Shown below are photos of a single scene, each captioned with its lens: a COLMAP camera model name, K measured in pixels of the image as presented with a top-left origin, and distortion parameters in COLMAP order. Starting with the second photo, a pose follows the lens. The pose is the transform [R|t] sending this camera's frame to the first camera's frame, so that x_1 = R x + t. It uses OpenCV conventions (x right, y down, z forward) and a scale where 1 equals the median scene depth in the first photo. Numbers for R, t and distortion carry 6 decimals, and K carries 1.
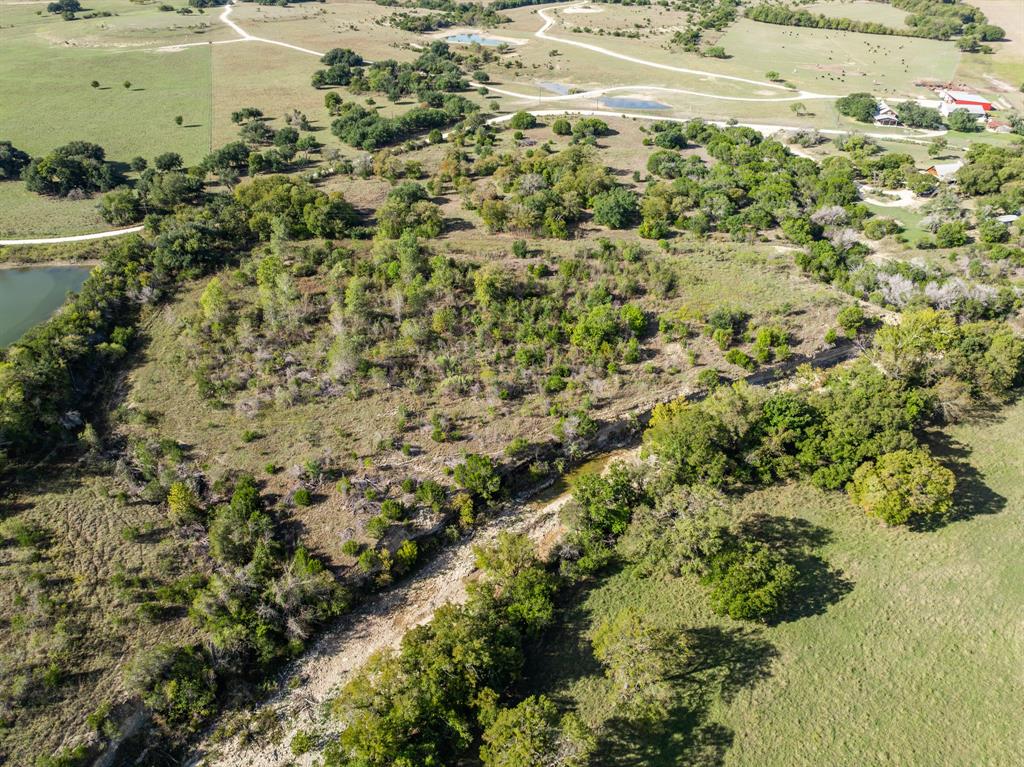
lens RADIAL K [[718.9, 0, 512.0], [0, 718.9, 383.5], [0, 0, 1]] dist [-0.035529, 0.021256]
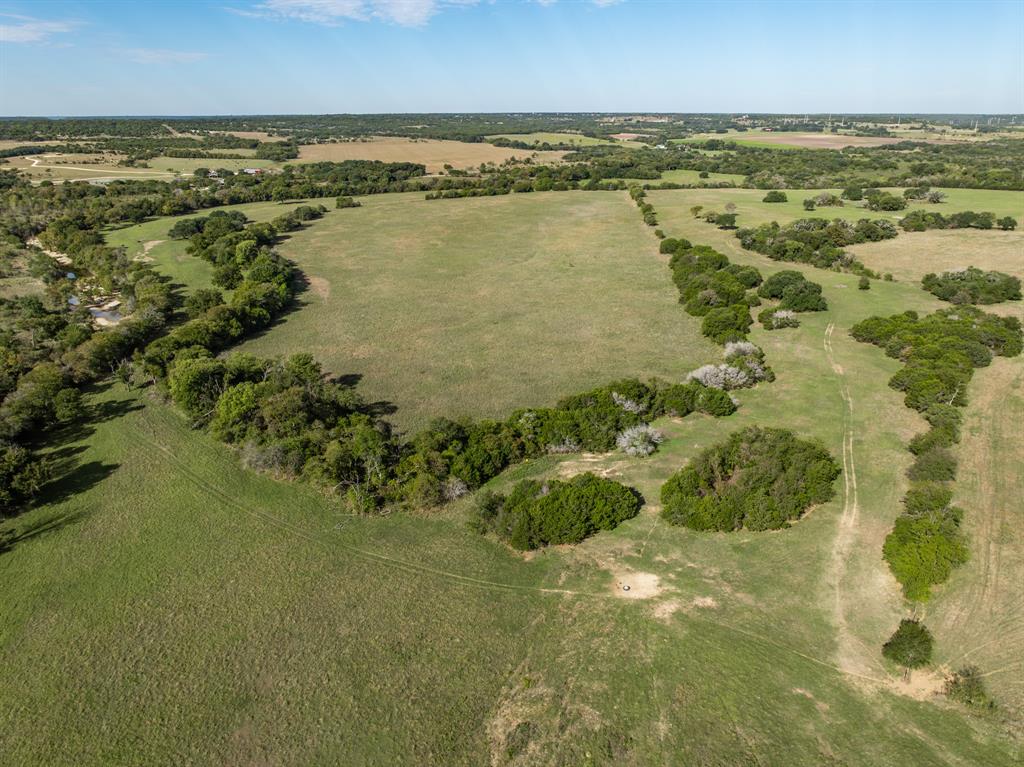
lens RADIAL K [[718.9, 0, 512.0], [0, 718.9, 383.5], [0, 0, 1]] dist [-0.035529, 0.021256]
pose [[0.789206, -0.212771, 0.576092, -0.169907], [0.329216, 0.938466, -0.104395, 0.640893], [-0.518431, 0.272048, 0.810691, -0.958837]]
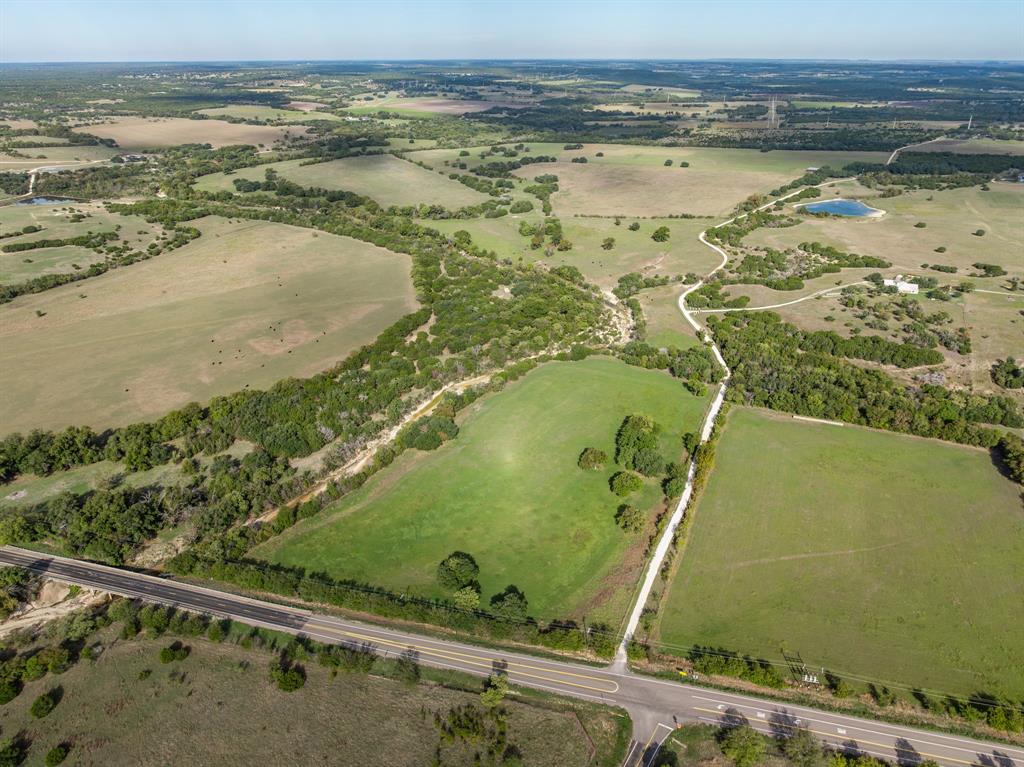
lens RADIAL K [[718.9, 0, 512.0], [0, 718.9, 383.5], [0, 0, 1]] dist [-0.035529, 0.021256]
pose [[0.366837, -0.384316, 0.847190, -1.735860], [0.499588, 0.849601, 0.169085, 0.742768], [-0.784756, 0.361220, 0.503665, -1.527090]]
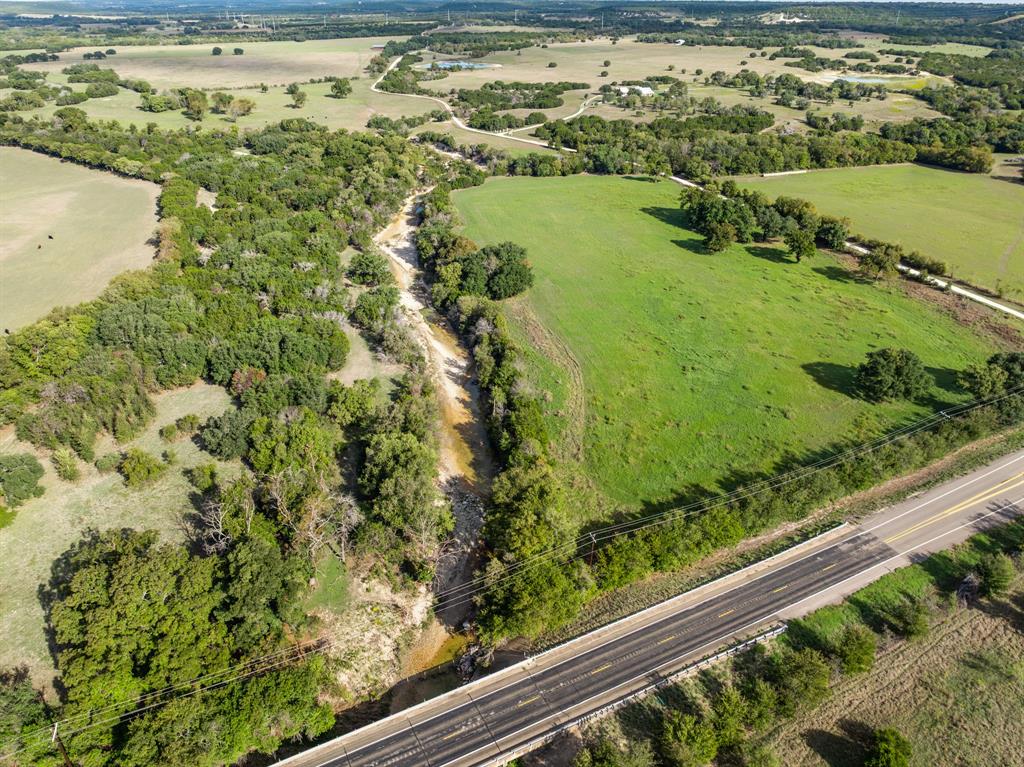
lens RADIAL K [[718.9, 0, 512.0], [0, 718.9, 383.5], [0, 0, 1]] dist [-0.035529, 0.021256]
pose [[-0.368844, -0.433455, 0.822235, -1.533439], [0.496875, 0.655657, 0.568532, 0.665307], [-0.785537, 0.618248, -0.026462, -0.977732]]
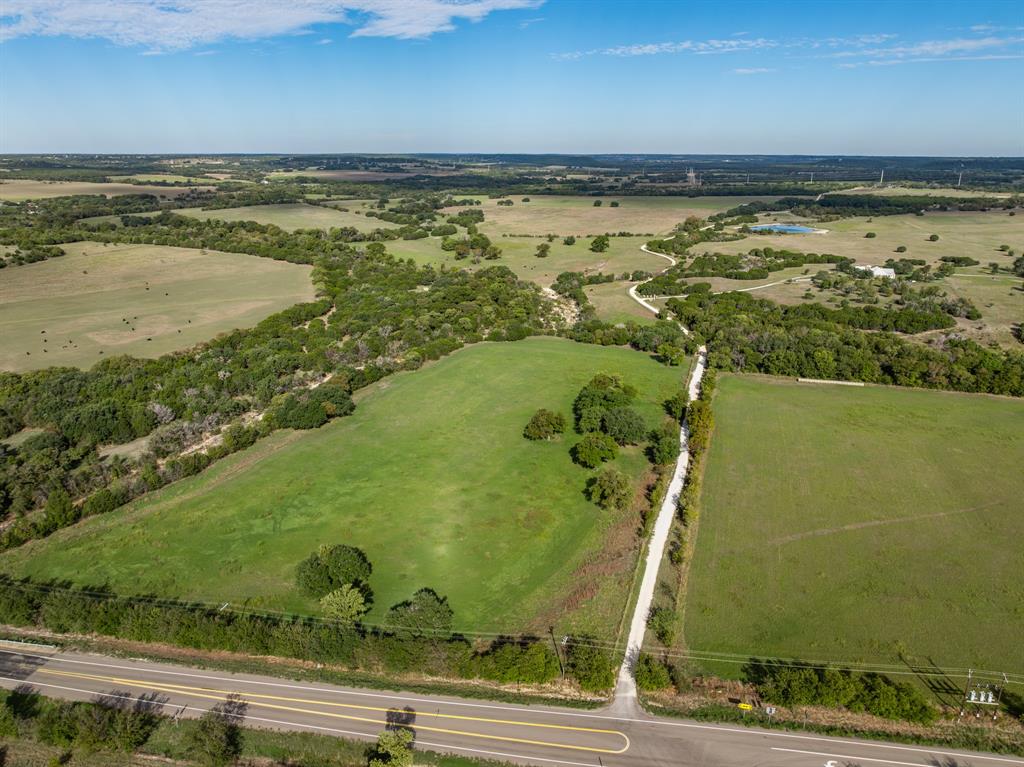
lens RADIAL K [[718.9, 0, 512.0], [0, 718.9, 383.5], [0, 0, 1]] dist [-0.035529, 0.021256]
pose [[0.271048, -0.286554, 0.918923, -1.580233], [0.513067, 0.850750, 0.113959, 0.881542], [-0.814429, 0.440580, 0.377616, -1.378747]]
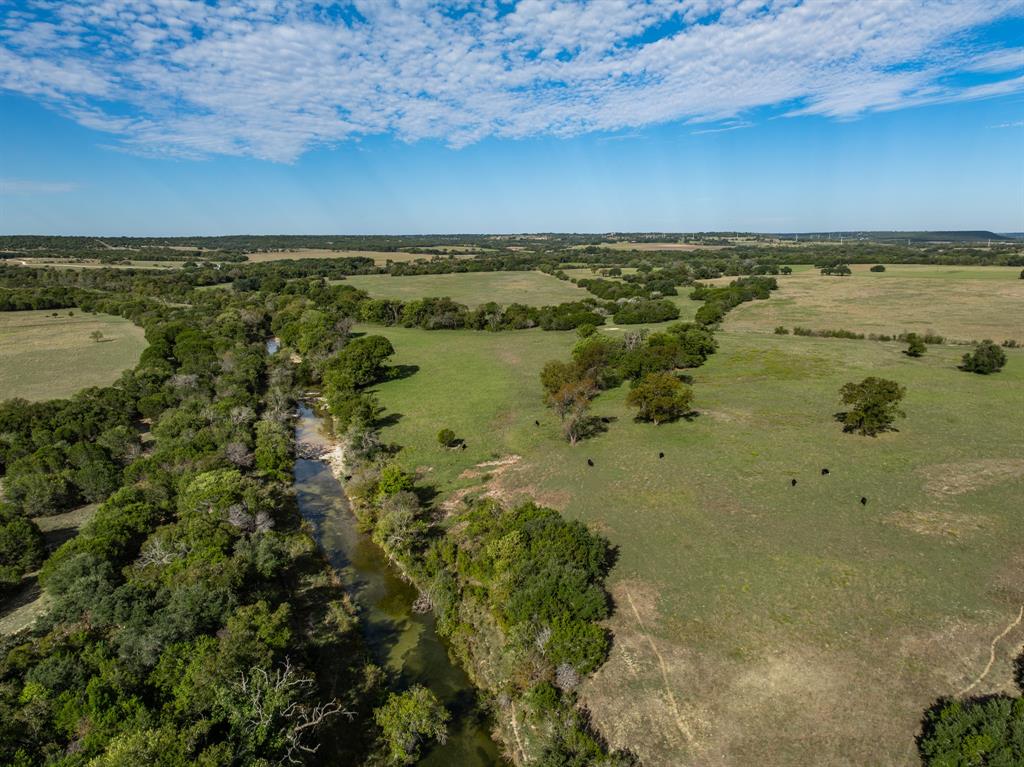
lens RADIAL K [[718.9, 0, 512.0], [0, 718.9, 383.5], [0, 0, 1]] dist [-0.035529, 0.021256]
pose [[0.679292, -0.144682, 0.719465, -0.583951], [0.400089, 0.894878, -0.197792, 0.842191], [-0.615217, 0.422208, 0.665769, -1.144457]]
